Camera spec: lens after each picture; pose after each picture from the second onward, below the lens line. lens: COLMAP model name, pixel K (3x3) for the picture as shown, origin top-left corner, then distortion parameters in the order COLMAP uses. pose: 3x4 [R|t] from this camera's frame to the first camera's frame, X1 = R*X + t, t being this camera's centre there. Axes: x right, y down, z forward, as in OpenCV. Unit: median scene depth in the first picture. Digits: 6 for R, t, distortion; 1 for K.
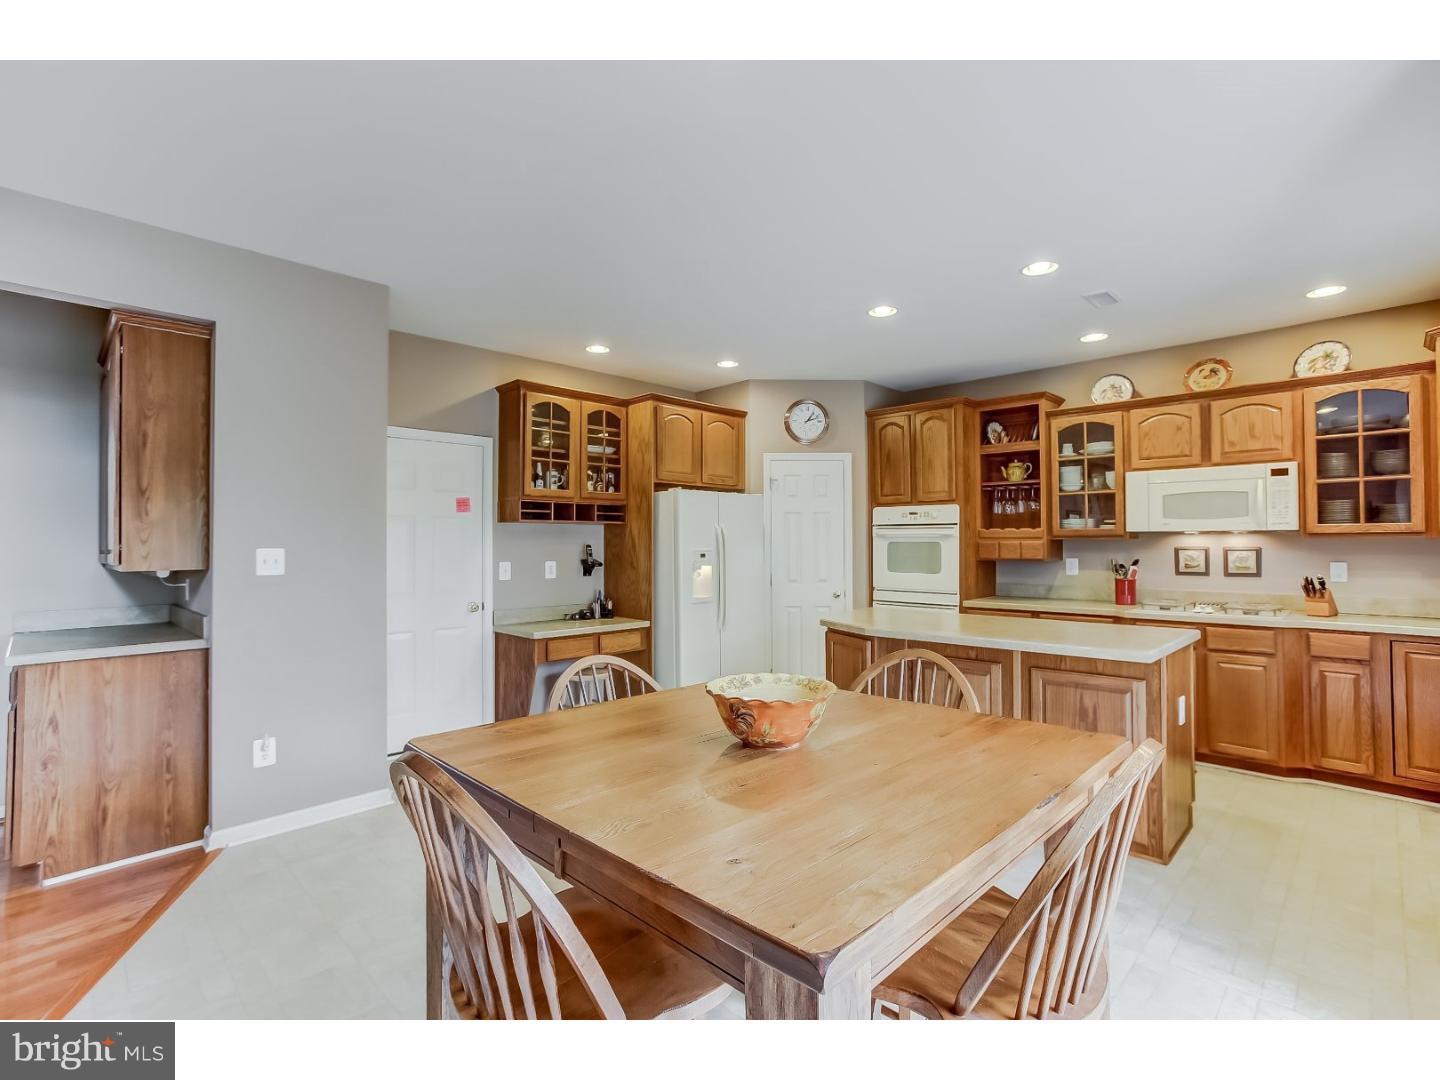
lens RADIAL K [[688.4, 0, 720.0], [0, 688.4, 540.0], [0, 0, 1]] dist [-0.000252, 0.000001]
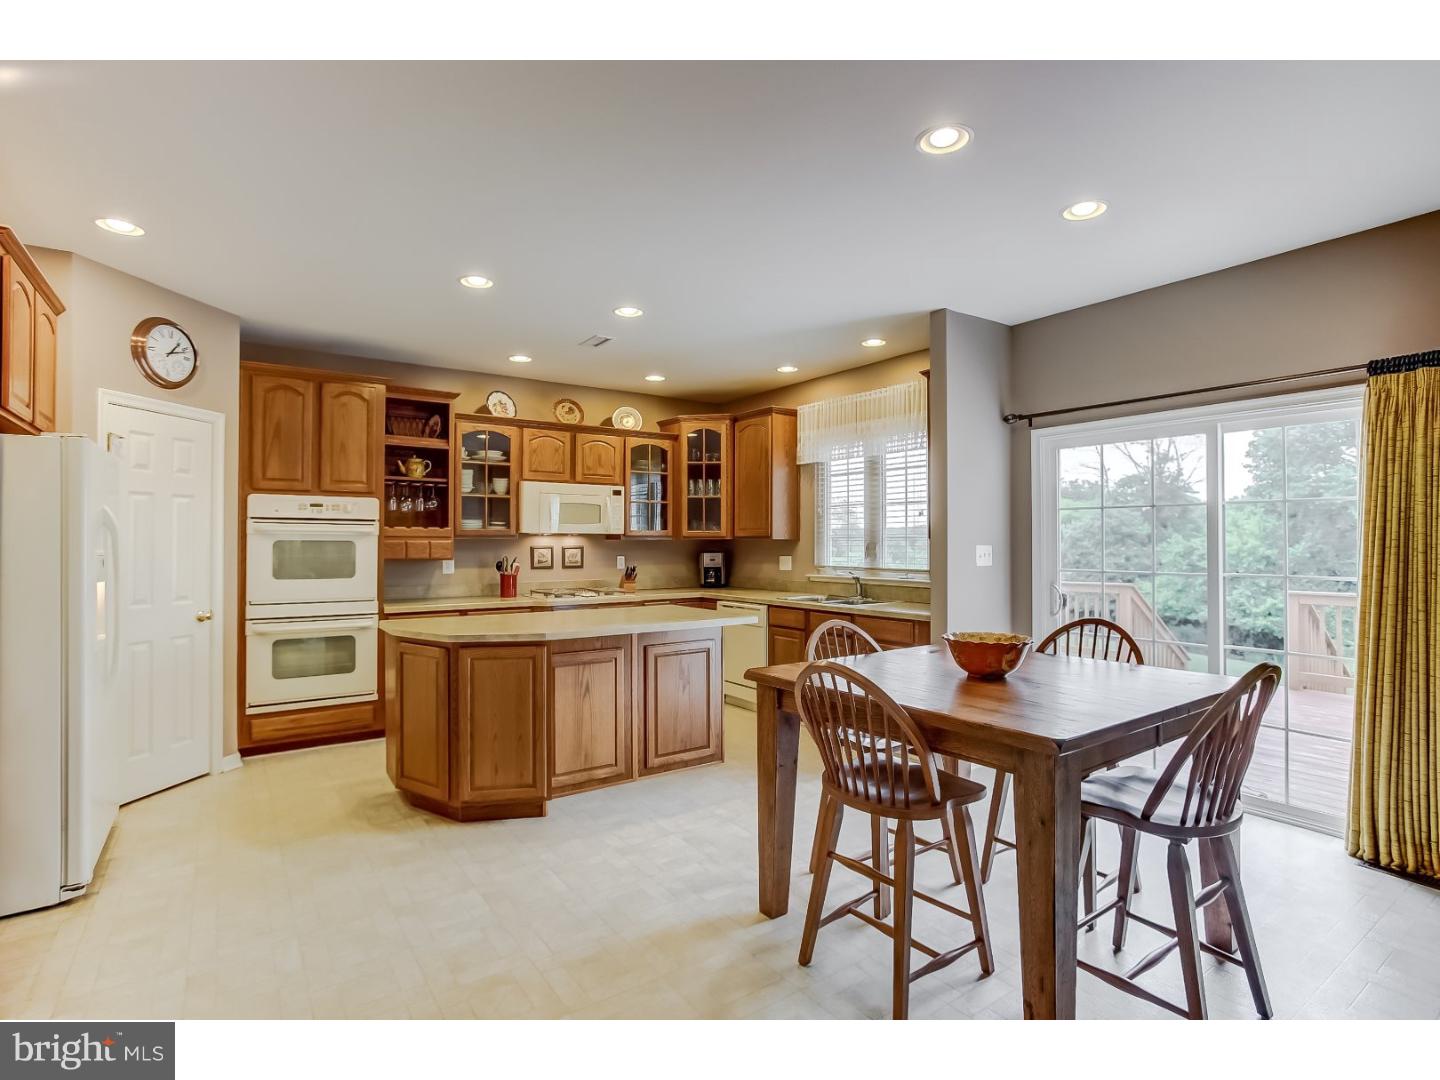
lens RADIAL K [[731.1, 0, 720.0], [0, 731.1, 540.0], [0, 0, 1]] dist [-0.001565, -0.000110]
pose [[0.202369, 0.007896, 0.979278, -0.497383], [-0.004290, 0.999965, -0.007176, 0.006852], [-0.979300, -0.002749, 0.202395, 0.393504]]
